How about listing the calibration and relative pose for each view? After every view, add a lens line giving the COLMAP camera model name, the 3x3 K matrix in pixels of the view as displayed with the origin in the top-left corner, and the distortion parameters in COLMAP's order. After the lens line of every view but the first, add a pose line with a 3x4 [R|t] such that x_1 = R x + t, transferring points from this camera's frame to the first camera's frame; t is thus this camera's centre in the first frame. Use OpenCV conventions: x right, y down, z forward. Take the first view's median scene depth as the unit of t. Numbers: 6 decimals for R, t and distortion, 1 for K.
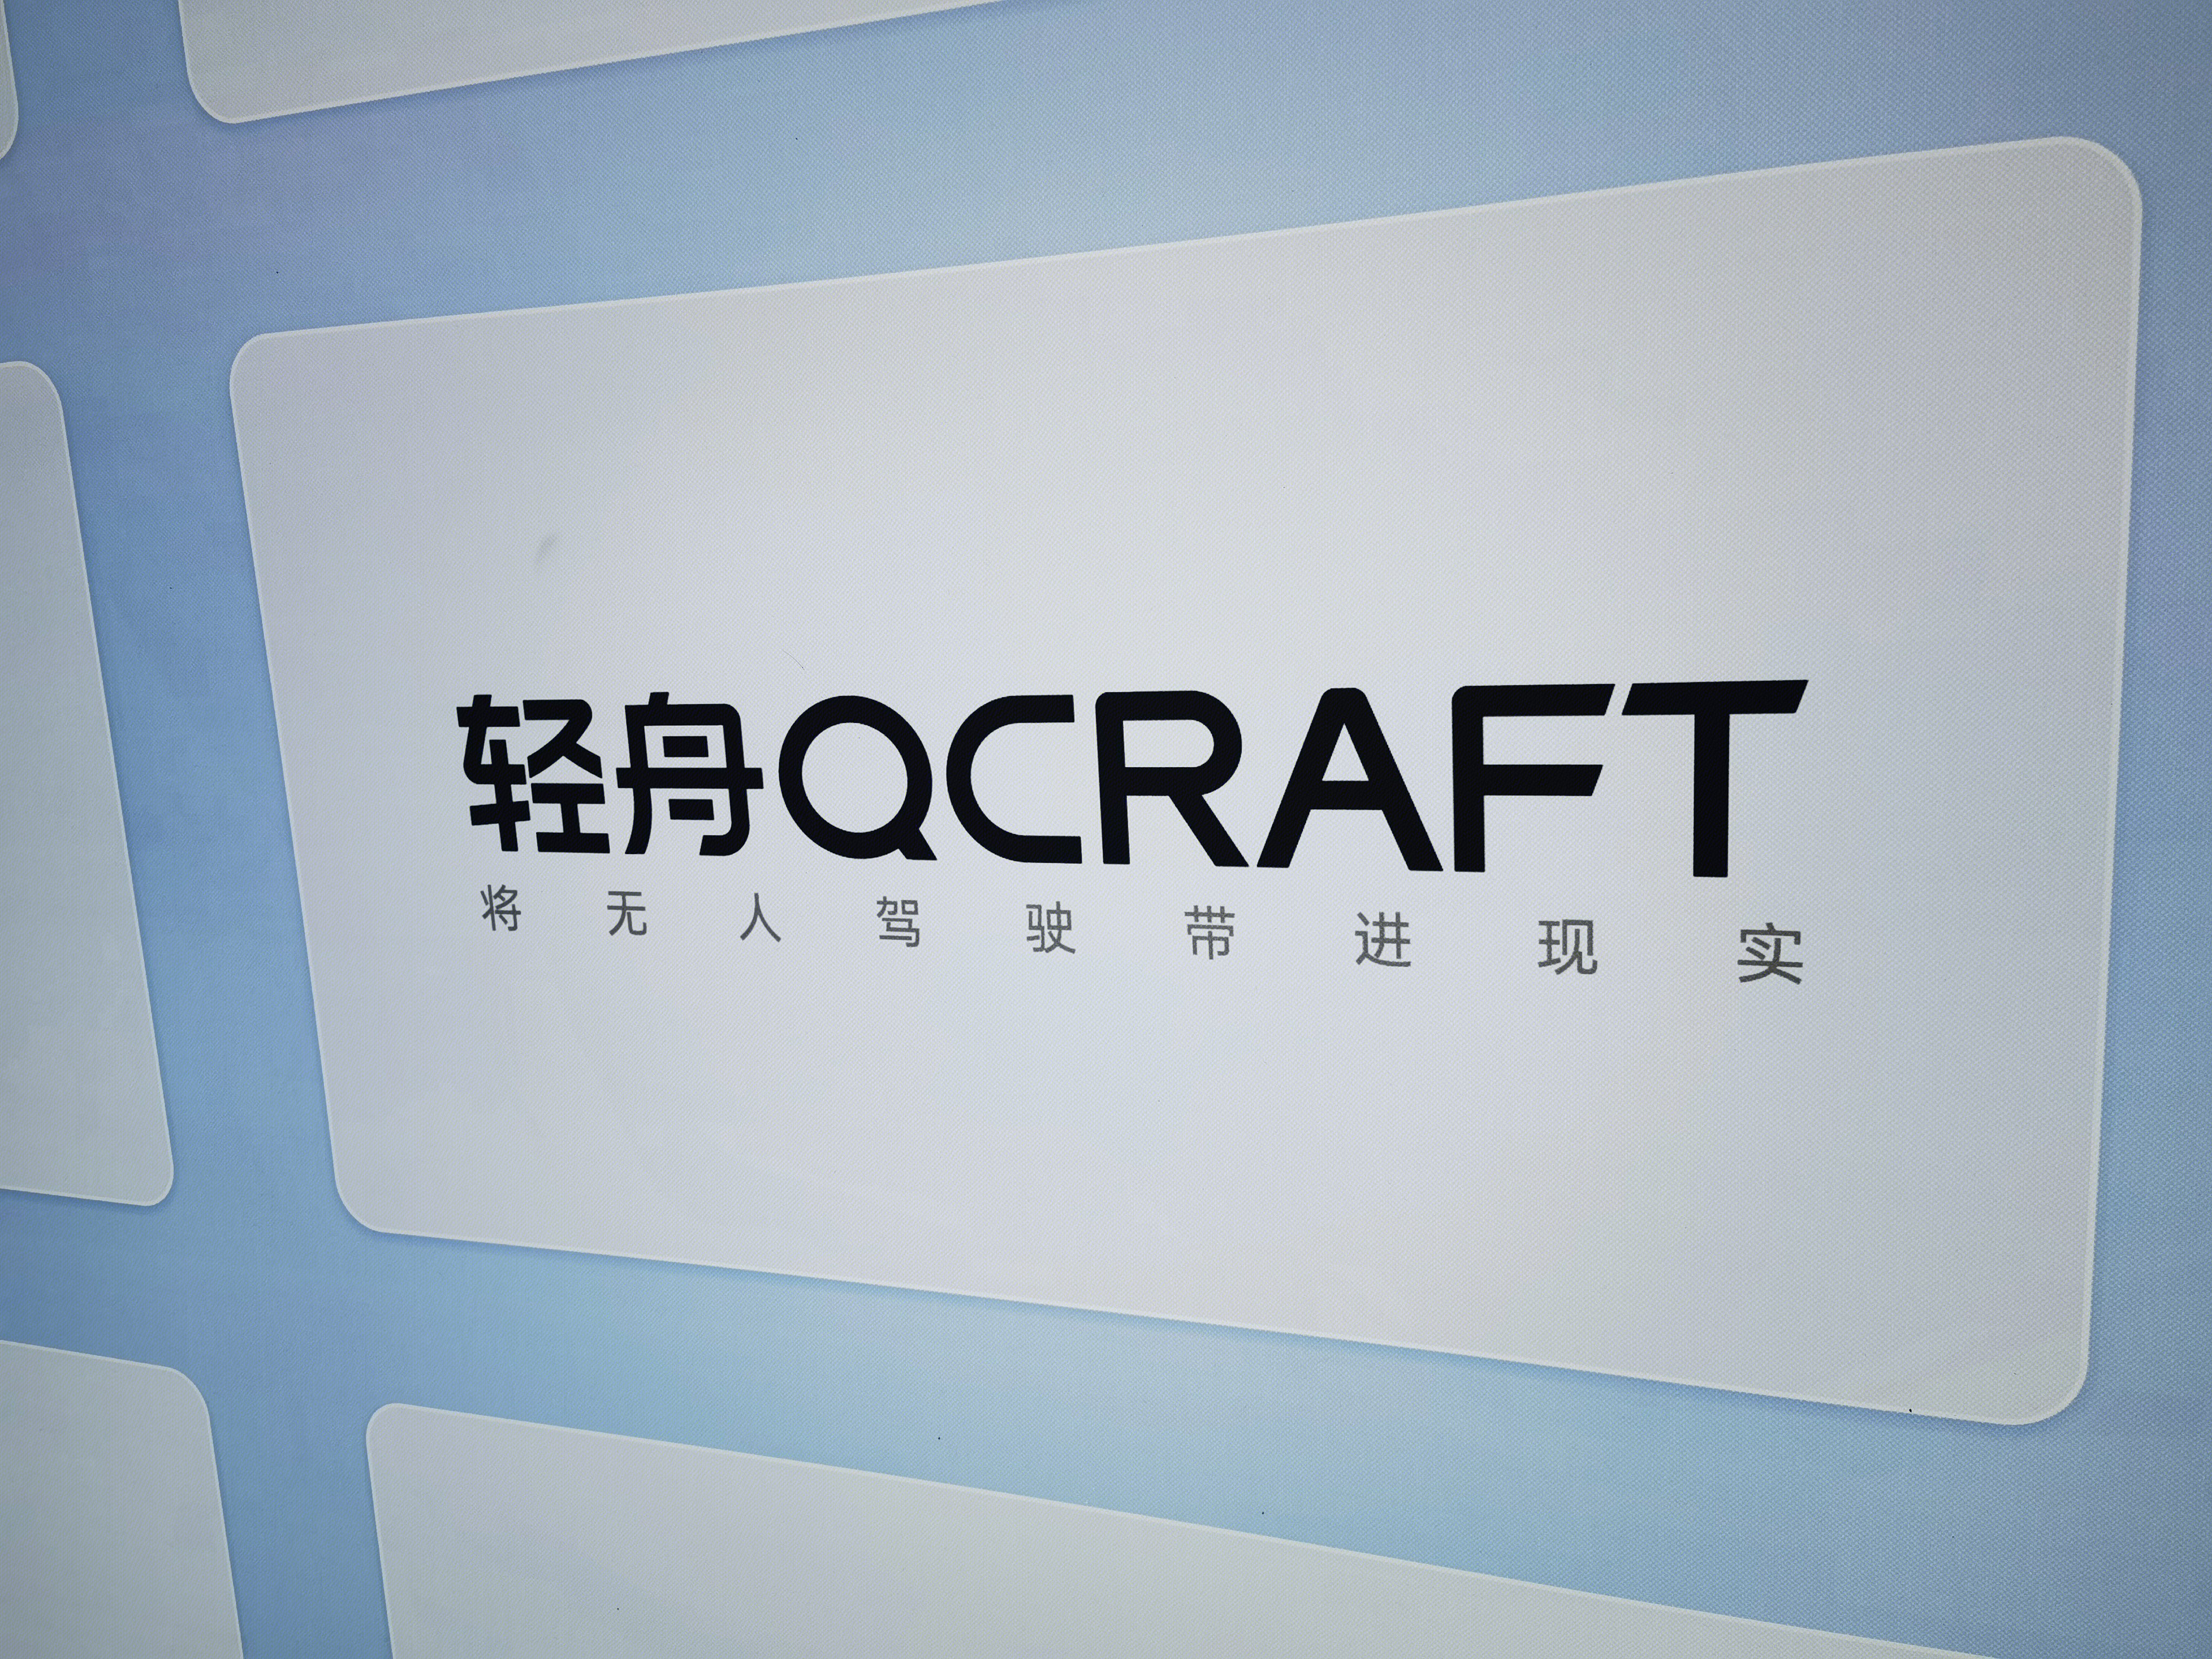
lens RADIAL K [[1771.4, 0, 1109.1], [0, 1771.4, 821.8], [0, 0, 1]] dist [0.046780, -0.031550]
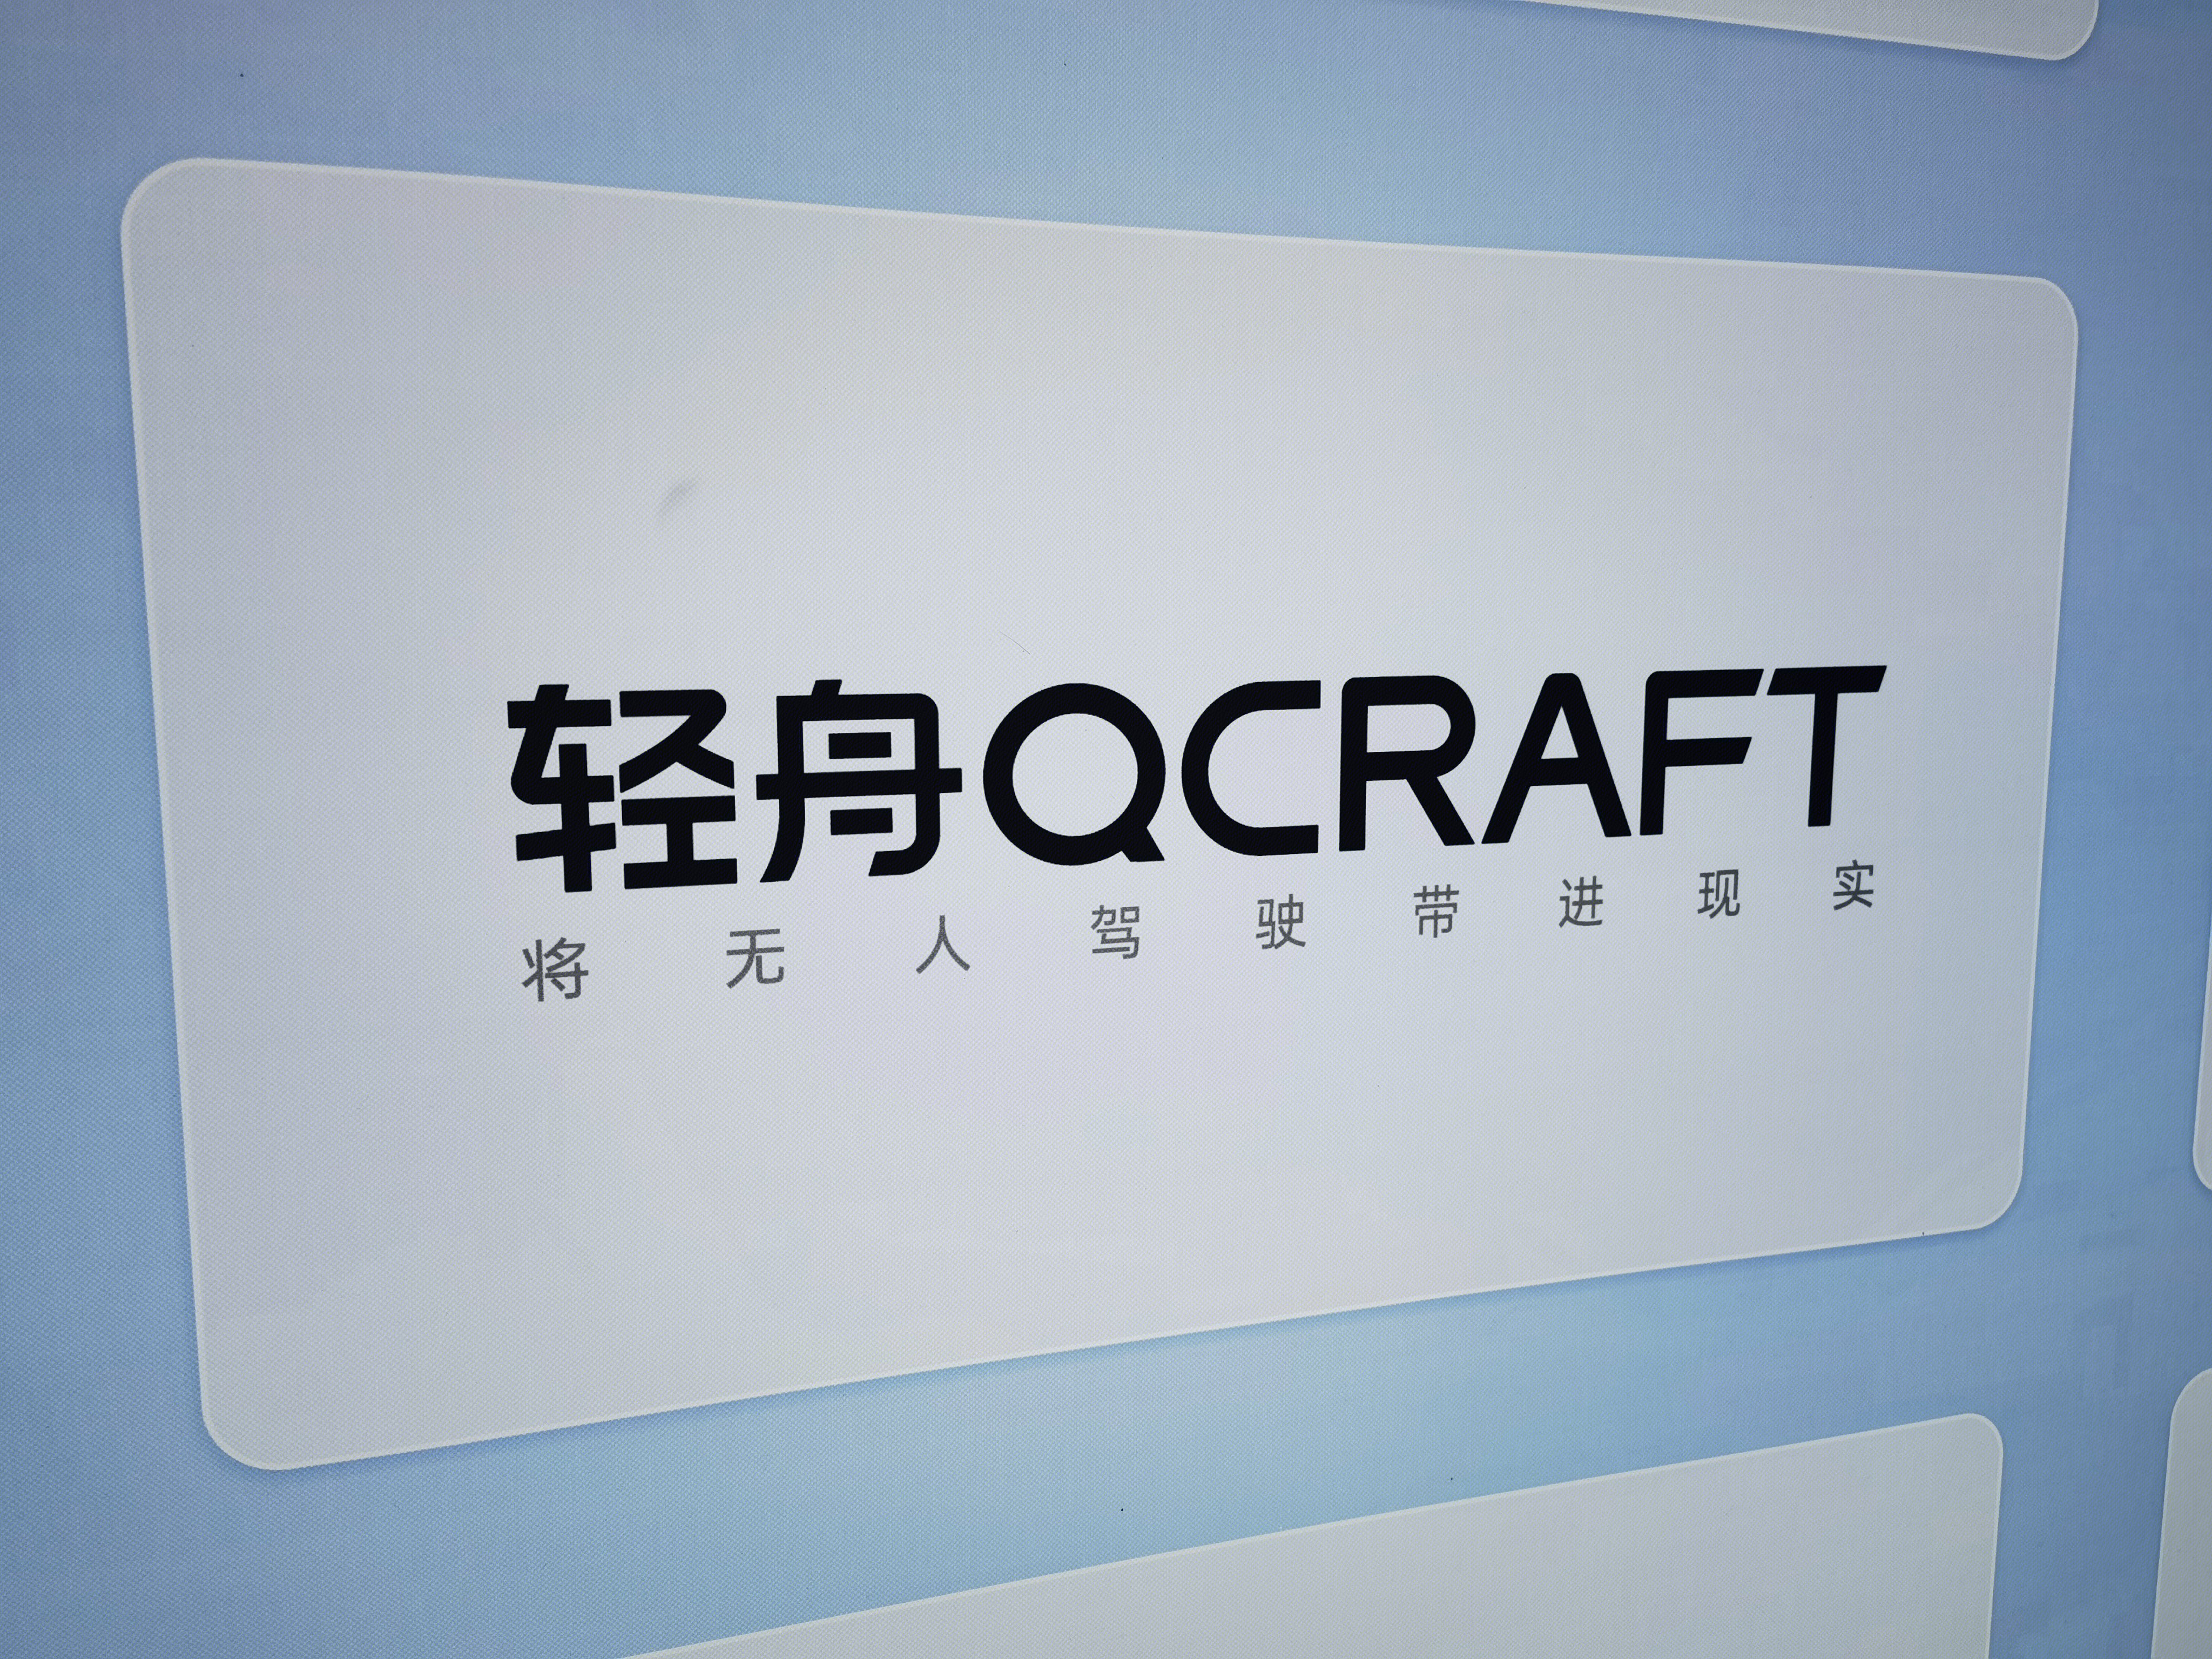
lens RADIAL K [[1771.4, 0, 1102.2], [0, 1771.4, 834.8], [0, 0, 1]] dist [0.046780, -0.031550]
pose [[0.778120, -0.031898, 0.627305, -0.728526], [0.072222, 0.996629, -0.038908, 0.043417], [-0.623949, 0.075580, 0.777801, 0.305955]]
